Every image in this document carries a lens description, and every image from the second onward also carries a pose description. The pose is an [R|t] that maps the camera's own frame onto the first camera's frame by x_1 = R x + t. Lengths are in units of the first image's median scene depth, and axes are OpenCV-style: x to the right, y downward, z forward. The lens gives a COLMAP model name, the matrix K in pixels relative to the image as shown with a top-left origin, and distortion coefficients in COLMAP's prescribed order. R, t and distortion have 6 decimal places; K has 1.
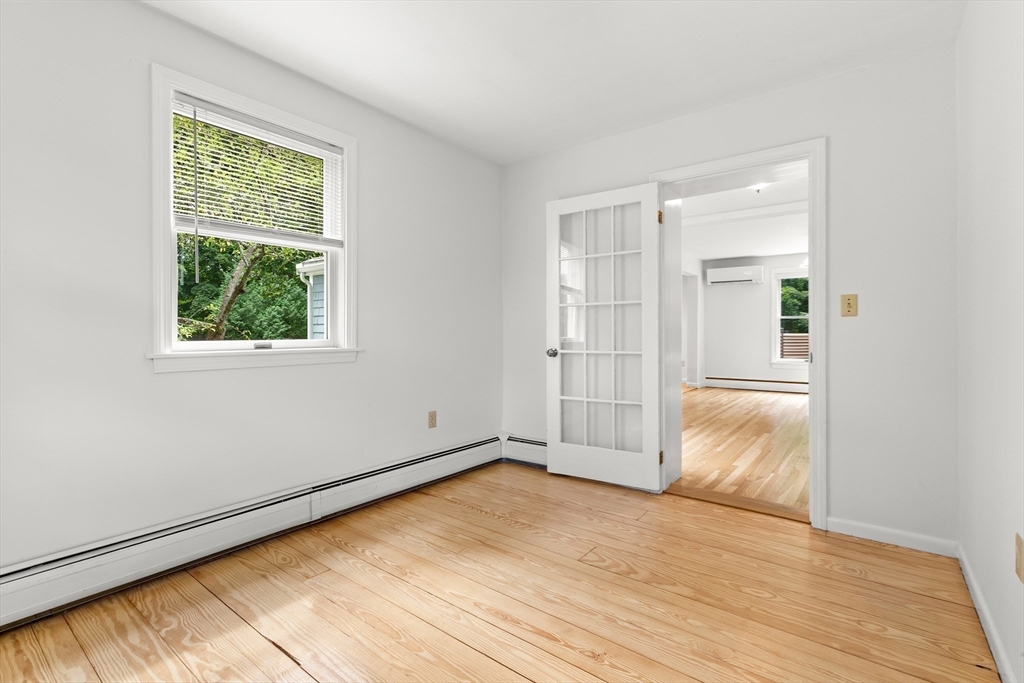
lens RADIAL K [[462.4, 0, 518.7], [0, 462.4, 324.5], [0, 0, 1]] dist [0.003010, 0.000216]
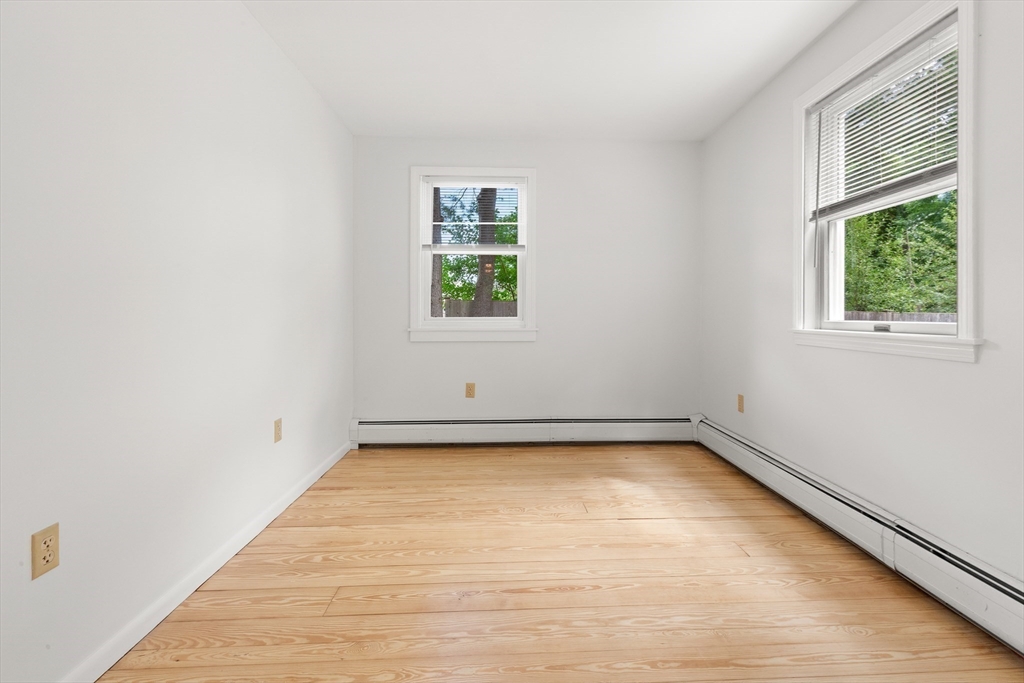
lens RADIAL K [[462.4, 0, 518.7], [0, 462.4, 324.5], [0, 0, 1]] dist [0.003010, 0.000216]
pose [[-0.767306, 0.016164, -0.641077, 0.635923], [0.009153, 0.999857, 0.014255, 0.029636], [0.641216, 0.005070, -0.767344, 1.583808]]
